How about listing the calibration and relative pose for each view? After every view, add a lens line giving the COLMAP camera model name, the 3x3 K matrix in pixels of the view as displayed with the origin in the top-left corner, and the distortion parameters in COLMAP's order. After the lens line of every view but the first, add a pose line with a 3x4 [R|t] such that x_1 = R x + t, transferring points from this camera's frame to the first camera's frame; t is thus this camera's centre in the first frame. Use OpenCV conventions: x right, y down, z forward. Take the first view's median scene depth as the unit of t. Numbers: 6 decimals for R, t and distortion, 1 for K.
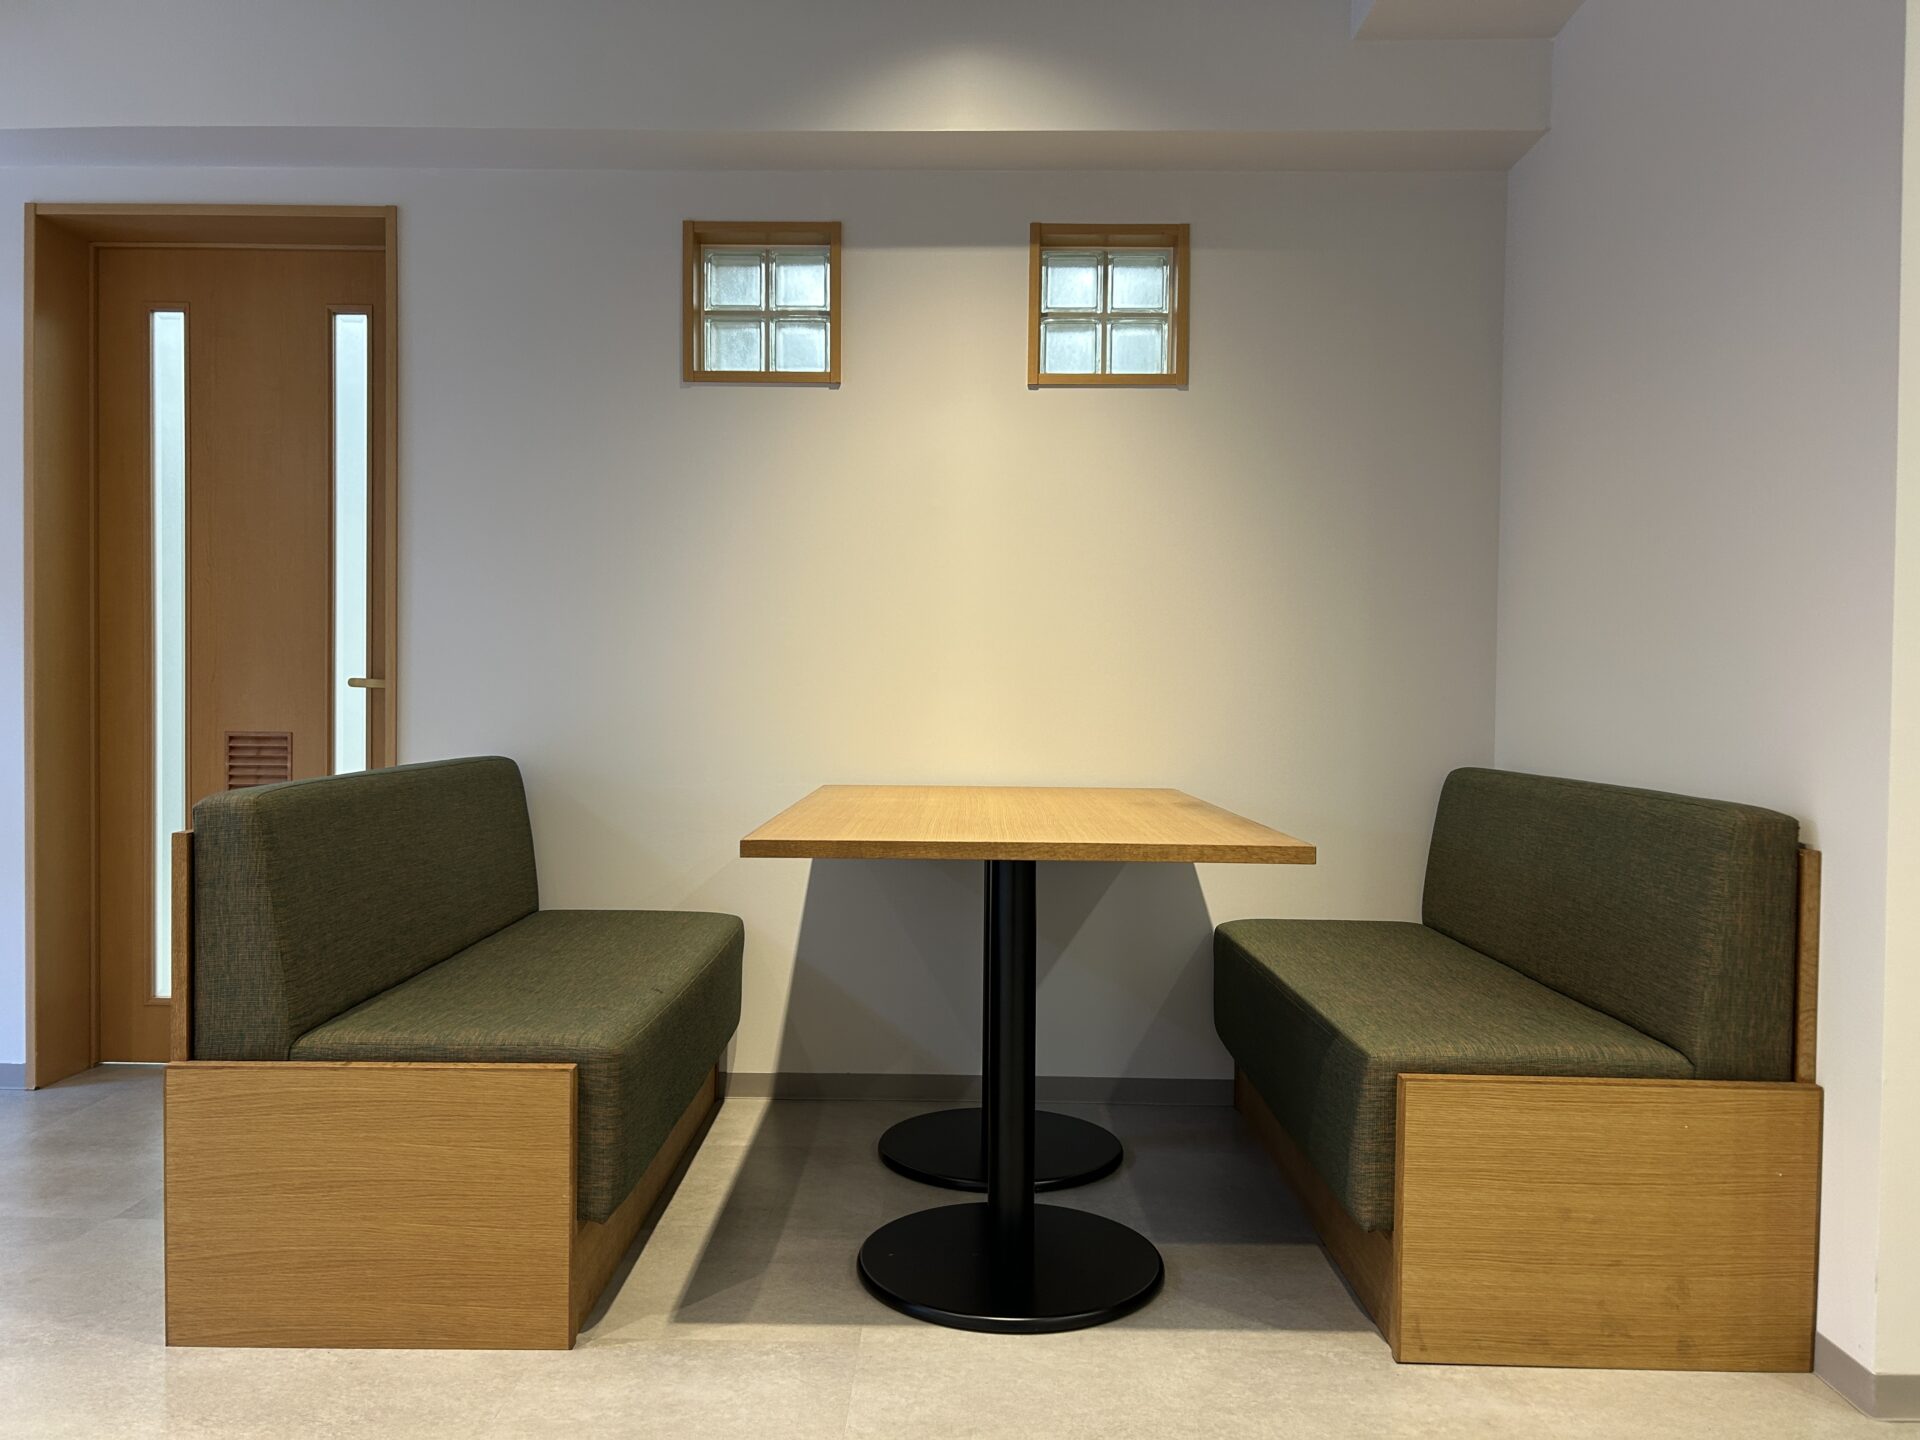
lens RADIAL K [[1456.8, 0, 959.2], [0, 1456.8, 728.5], [0, 0, 1]] dist [0.014230, -0.020503]
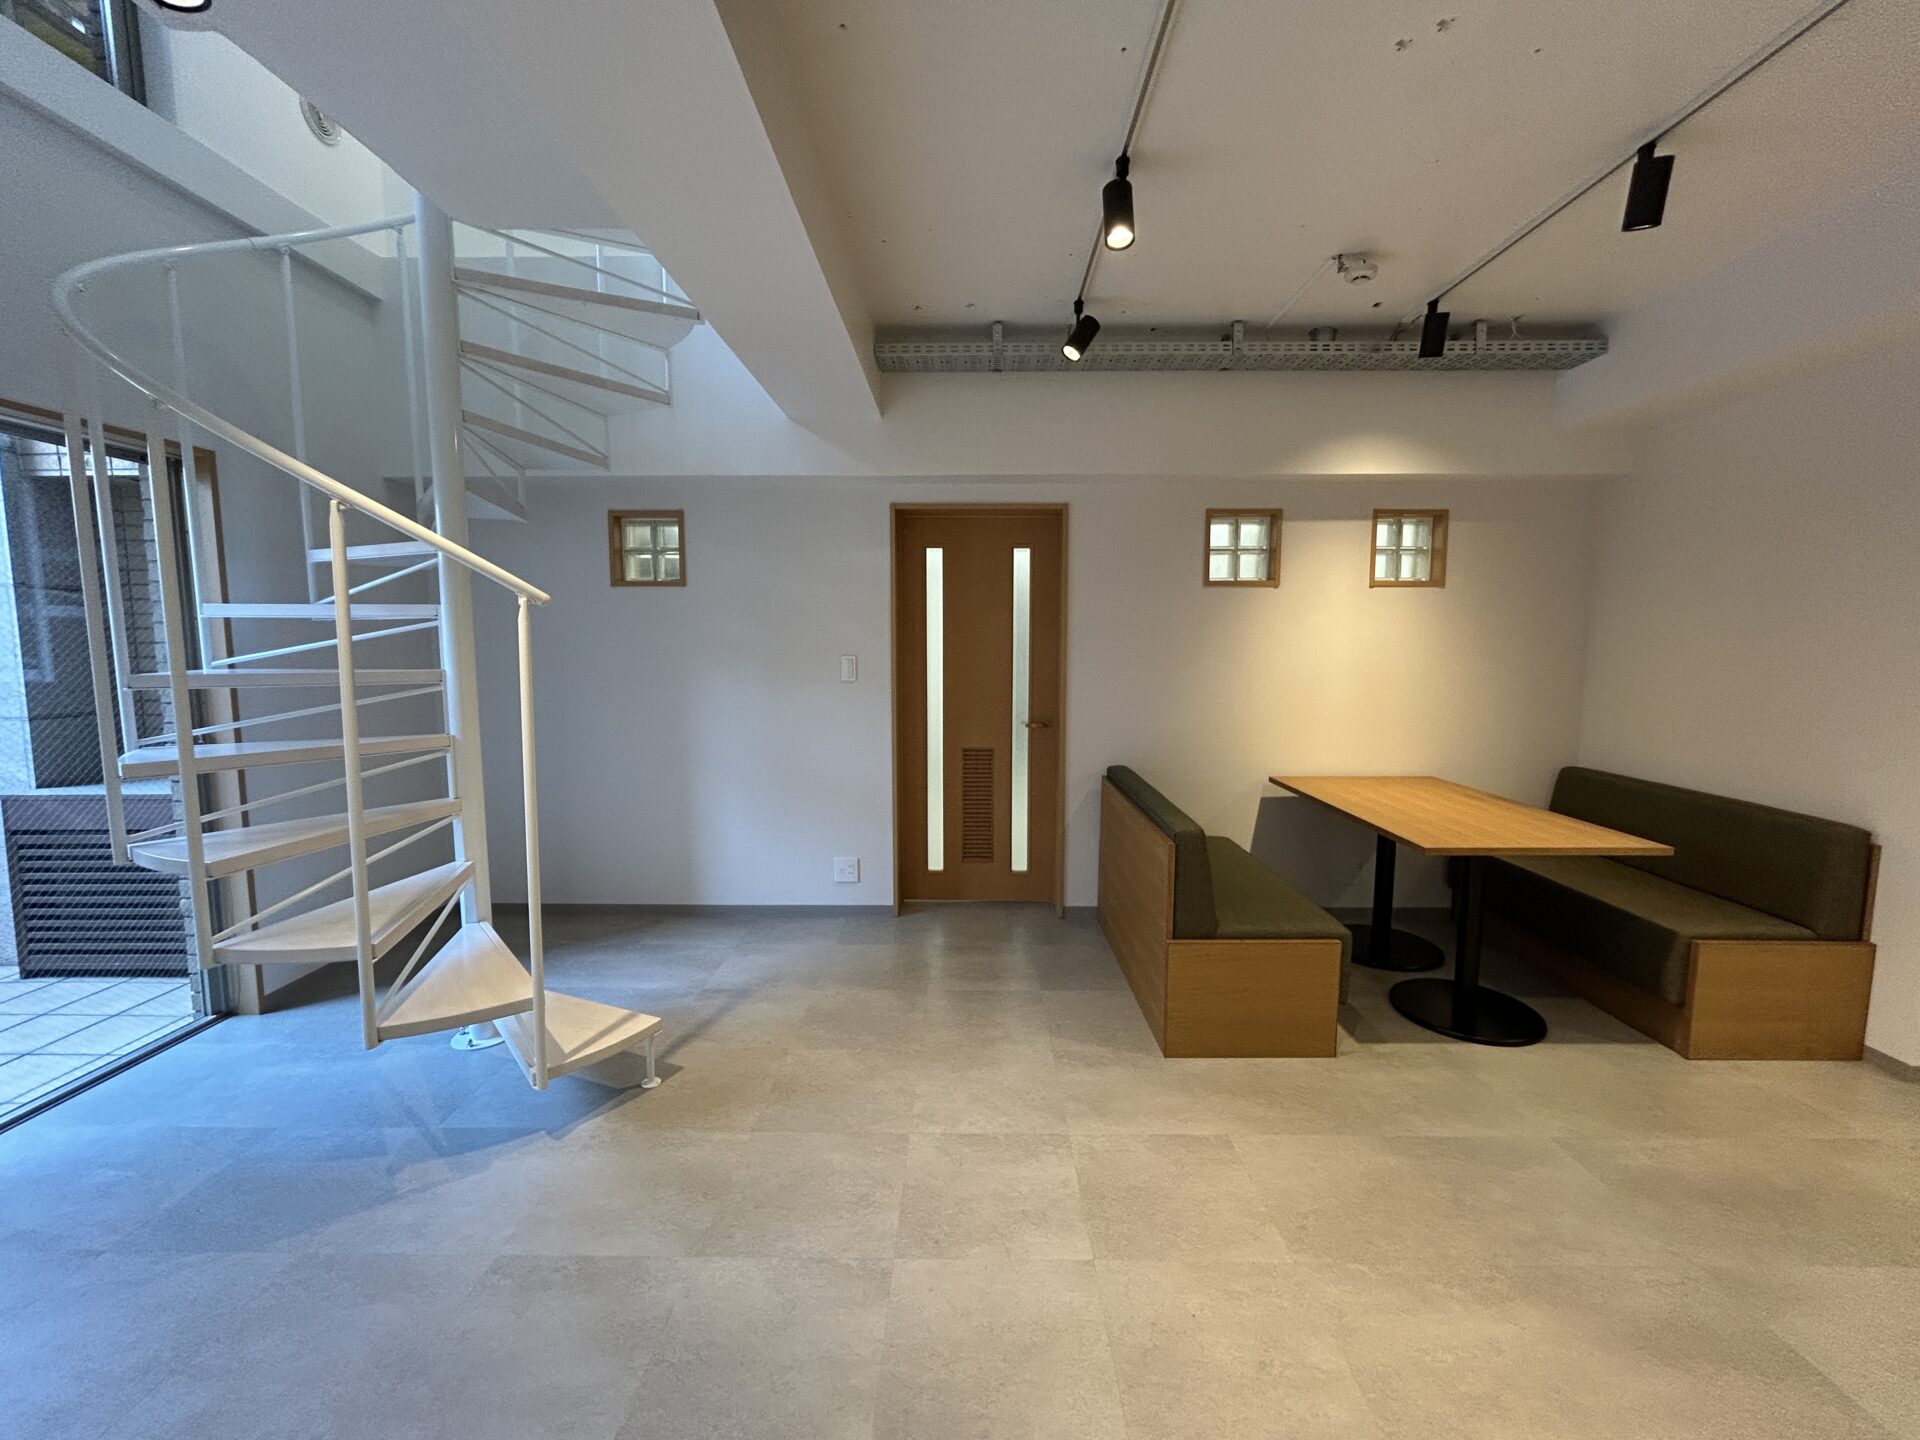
lens RADIAL K [[783.0, 0, 956.2], [0, 783.0, 709.3], [0, 0, 1]] dist [-0.003568, -0.000441]
pose [[0.999955, -0.009458, 0.000667, -0.819242], [0.009383, 0.997227, 0.073829, -0.220715], [-0.001363, -0.073820, 0.997271, -0.205160]]
